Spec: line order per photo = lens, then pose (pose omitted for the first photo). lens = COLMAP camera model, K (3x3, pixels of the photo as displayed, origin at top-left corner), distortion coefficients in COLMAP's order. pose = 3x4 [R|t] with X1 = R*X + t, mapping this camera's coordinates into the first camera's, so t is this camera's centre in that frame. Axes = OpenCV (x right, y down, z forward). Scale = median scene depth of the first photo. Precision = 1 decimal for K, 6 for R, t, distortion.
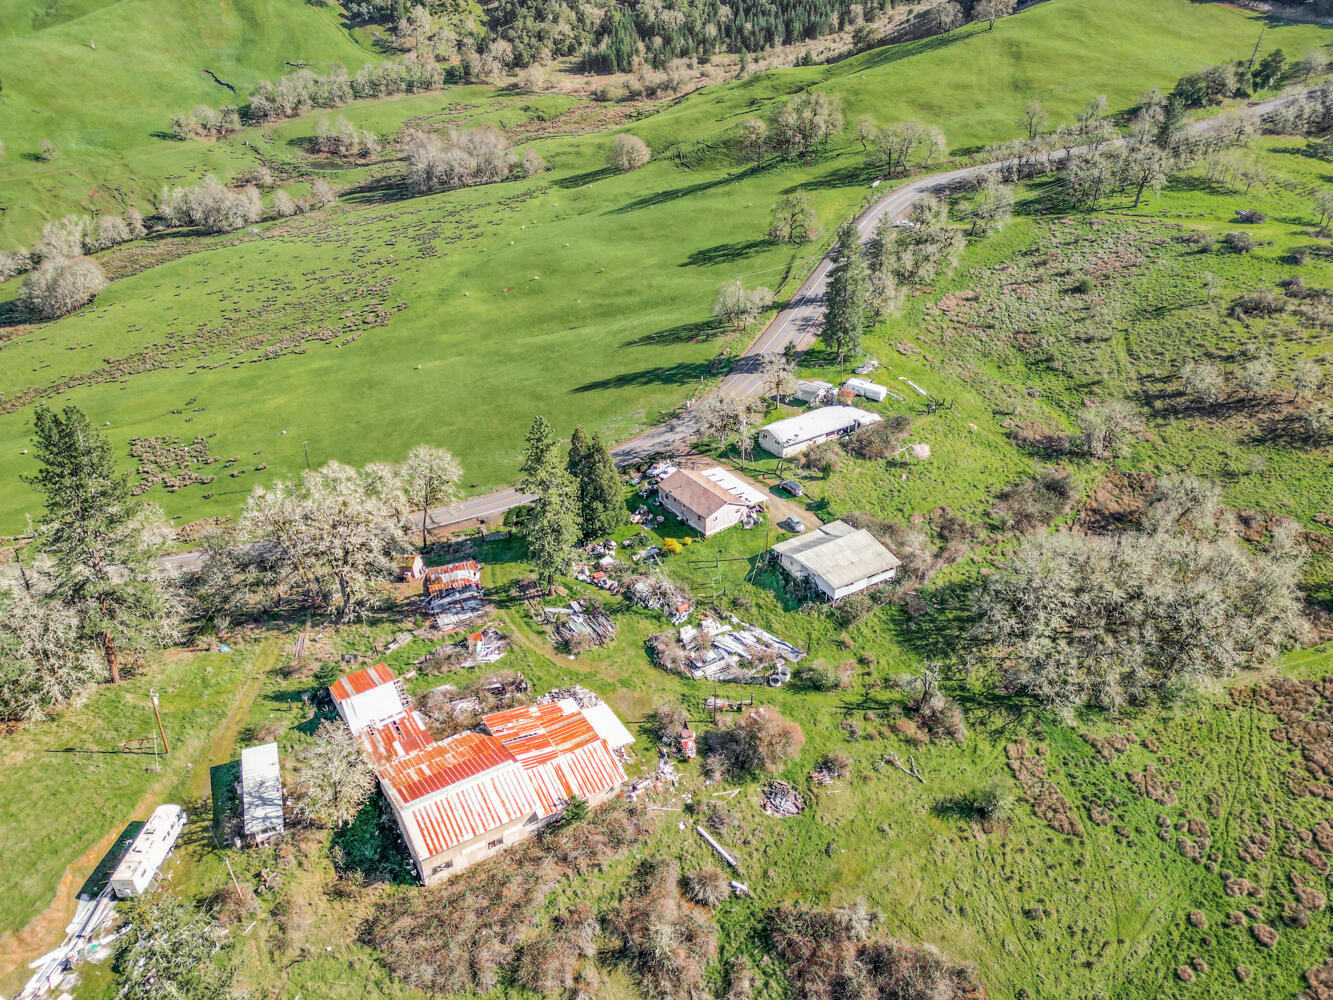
lens RADIAL K [[933.3, 0, 666.5], [0, 933.3, 500.0], [0, 0, 1]] dist [0.050323, -0.033342]
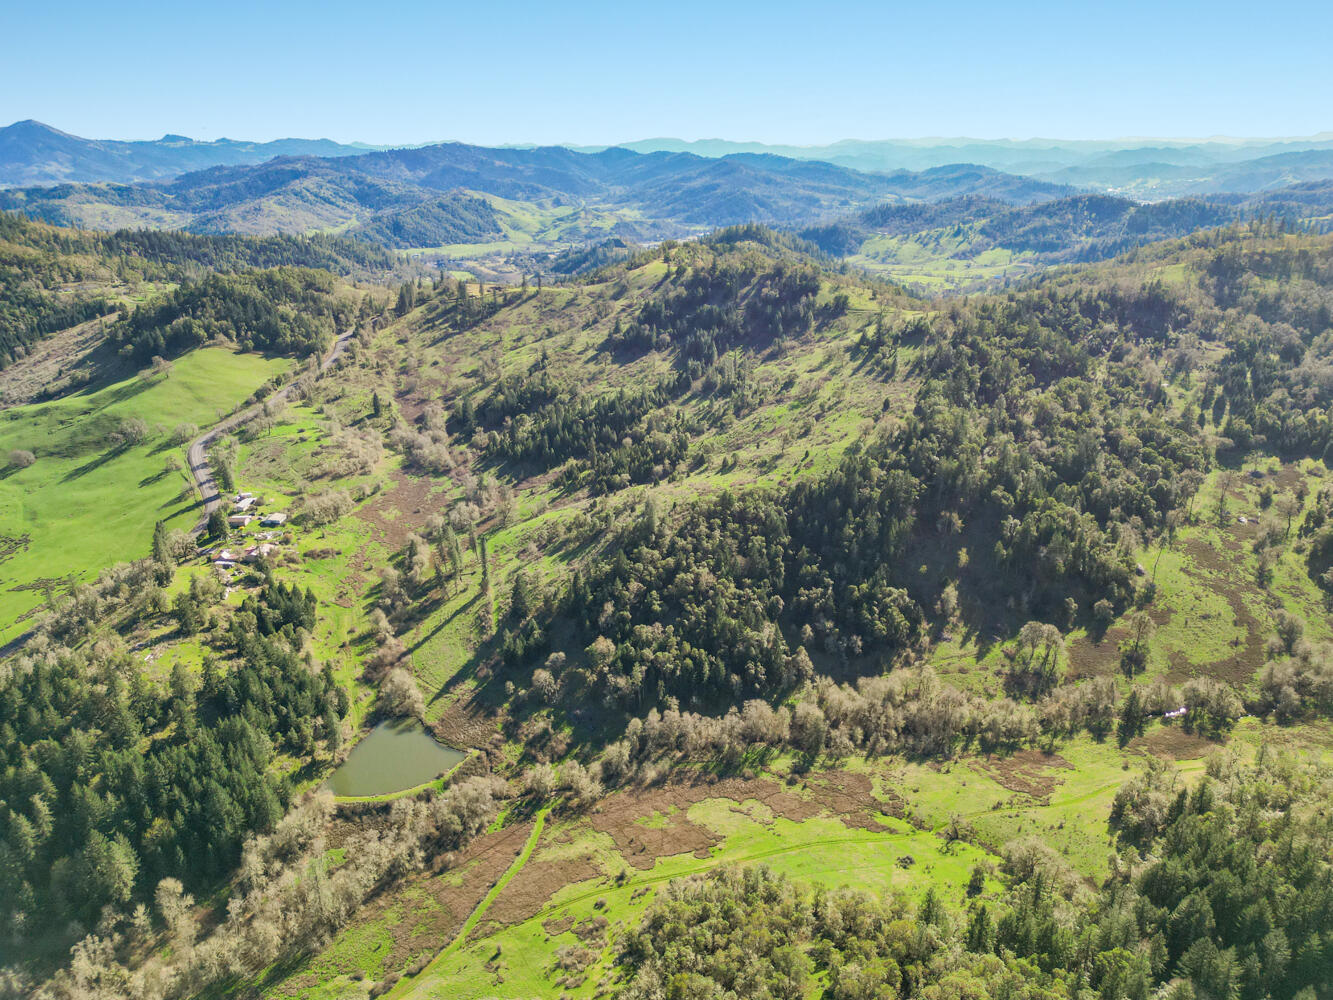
lens RADIAL K [[932.3, 0, 666.5], [0, 932.3, 500.0], [0, 0, 1]] dist [0.073195, -0.071021]
pose [[0.549192, -0.287059, 0.784847, -0.760298], [0.416969, 0.908025, 0.040339, 0.188754], [-0.724241, 0.305103, 0.618375, -1.077381]]
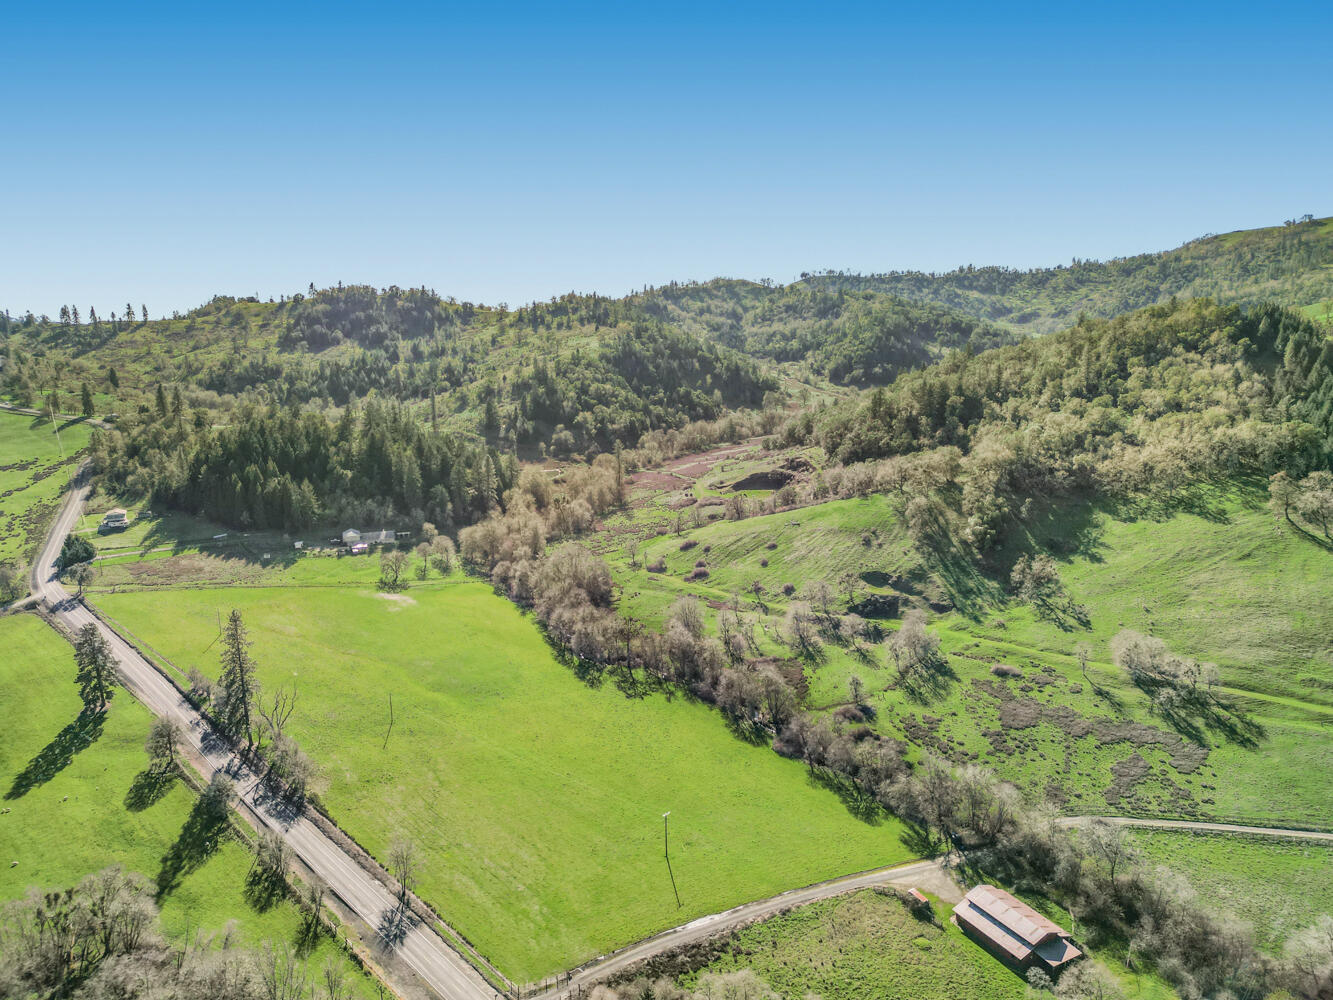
lens RADIAL K [[932.3, 0, 666.5], [0, 932.3, 500.0], [0, 0, 1]] dist [0.073195, -0.071021]
pose [[-0.146895, -0.169204, 0.974573, -1.638347], [0.504365, 0.834744, 0.220949, 0.189658], [-0.850904, 0.523997, -0.037279, -0.269899]]
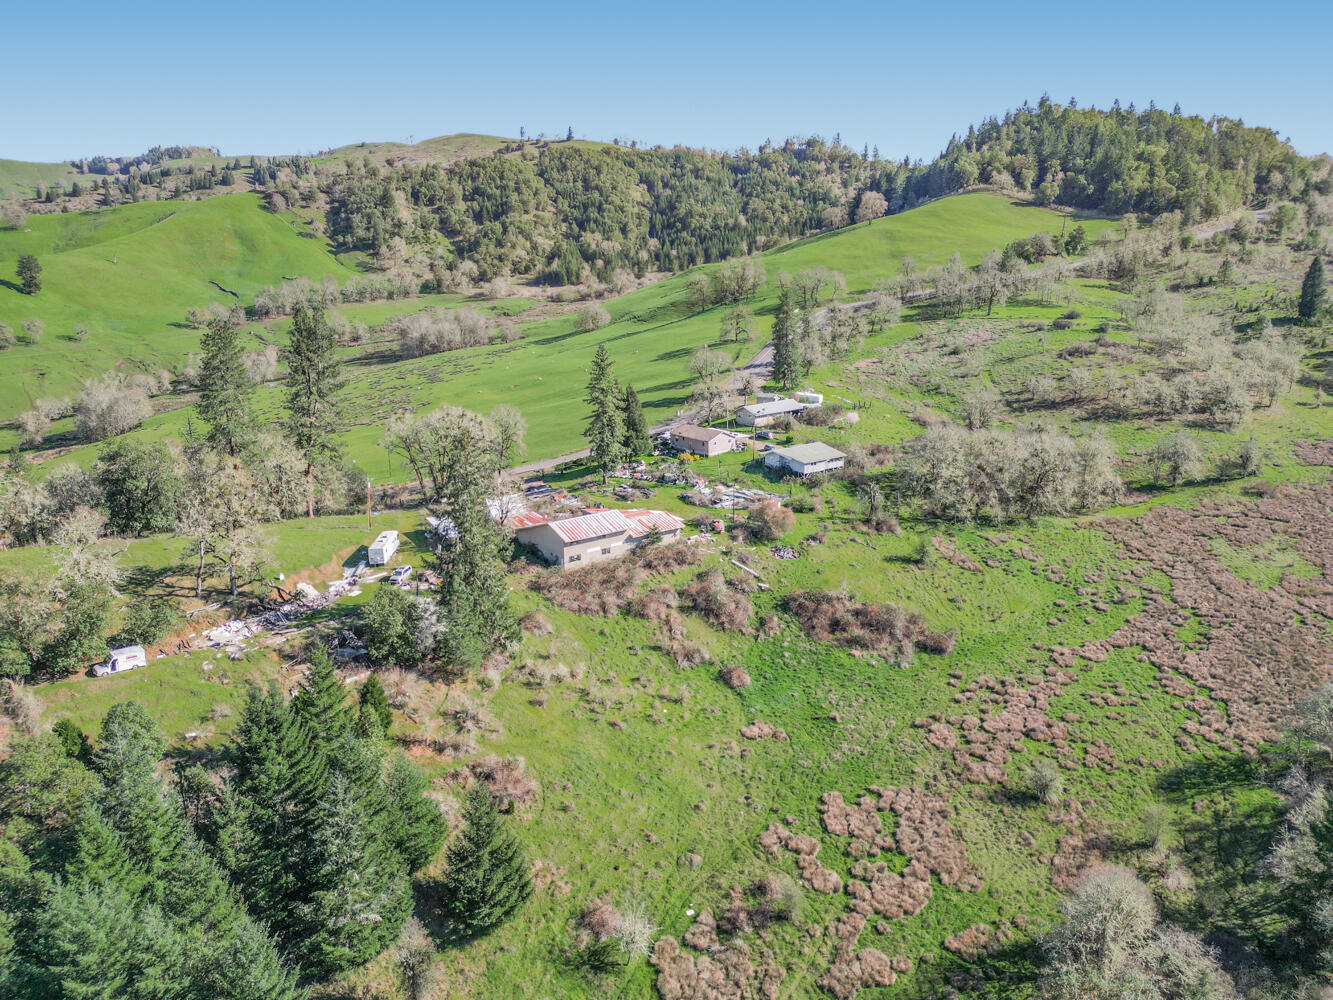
lens RADIAL K [[932.3, 0, 666.5], [0, 932.3, 500.0], [0, 0, 1]] dist [0.073195, -0.071021]
pose [[0.996080, -0.028051, 0.083887, -0.042726], [0.048294, 0.967020, -0.250082, 0.137362], [-0.074106, 0.253153, 0.964584, -0.100810]]
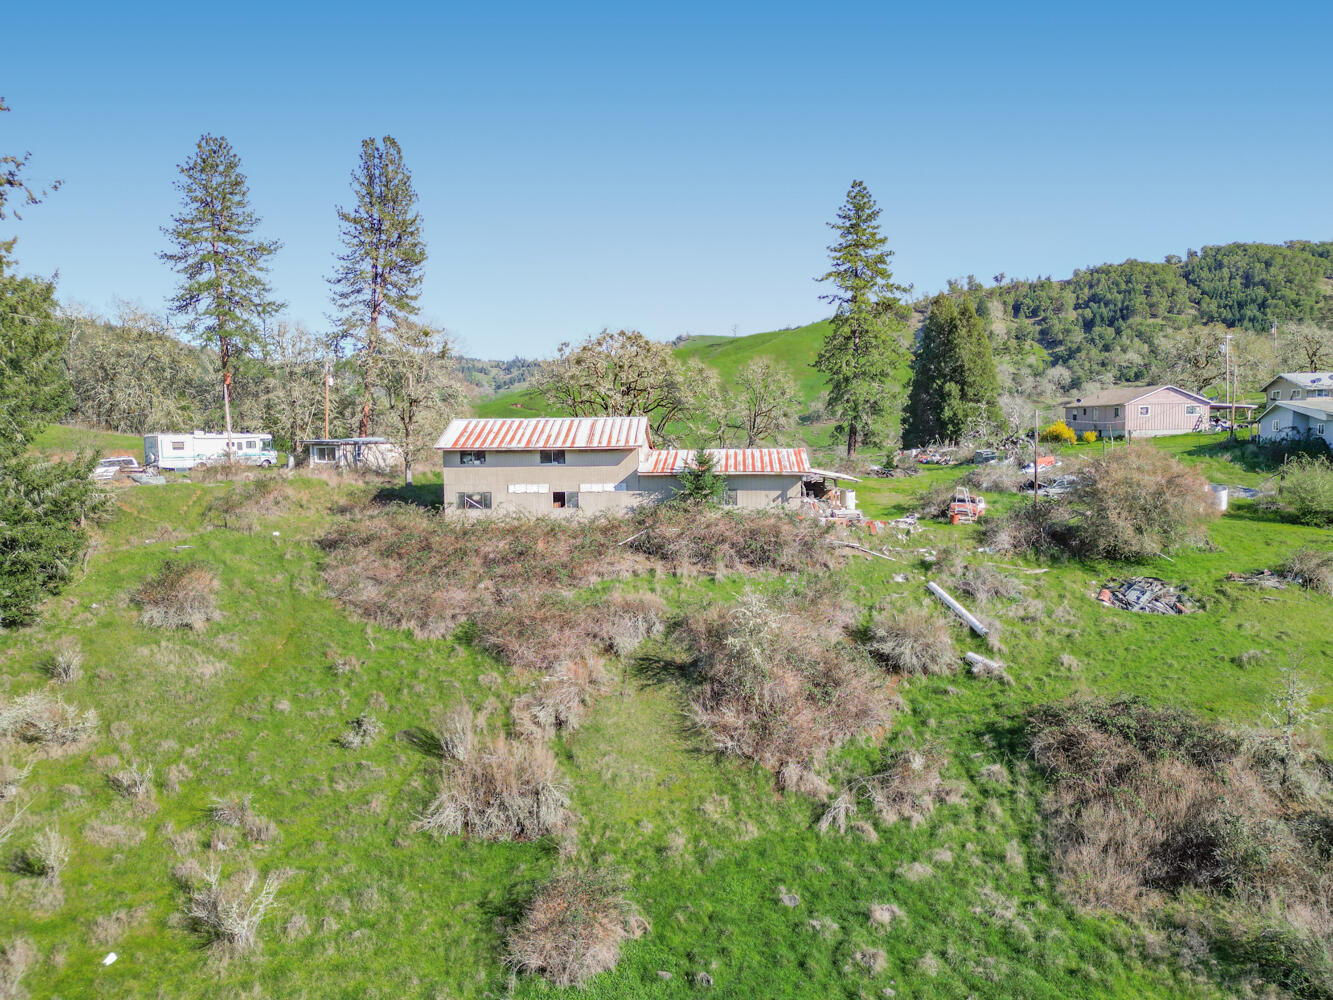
lens RADIAL K [[932.3, 0, 666.5], [0, 932.3, 500.0], [0, 0, 1]] dist [0.073195, -0.071021]
pose [[0.833809, 0.038290, -0.550724, 0.041630], [-0.265850, 0.902149, -0.339780, 0.113361], [0.483825, 0.429721, 0.762400, 0.117639]]
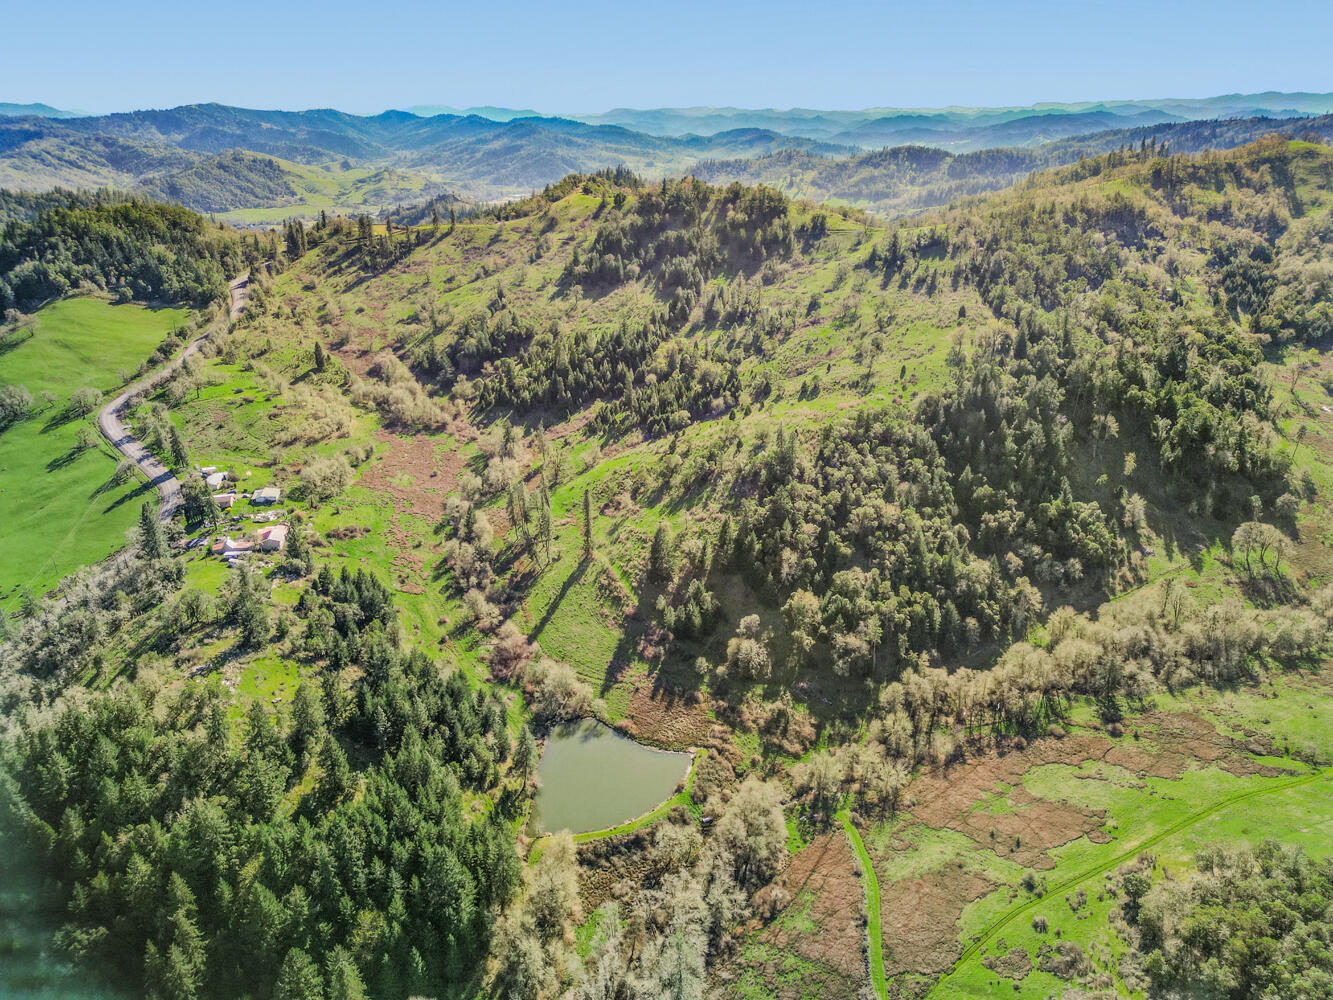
lens RADIAL K [[932.3, 0, 666.5], [0, 932.3, 500.0], [0, 0, 1]] dist [0.073195, -0.071021]
pose [[0.346145, -0.347570, 0.871424, -0.771680], [0.471818, 0.867328, 0.158522, 0.071500], [-0.810908, 0.356282, 0.464211, -0.625752]]
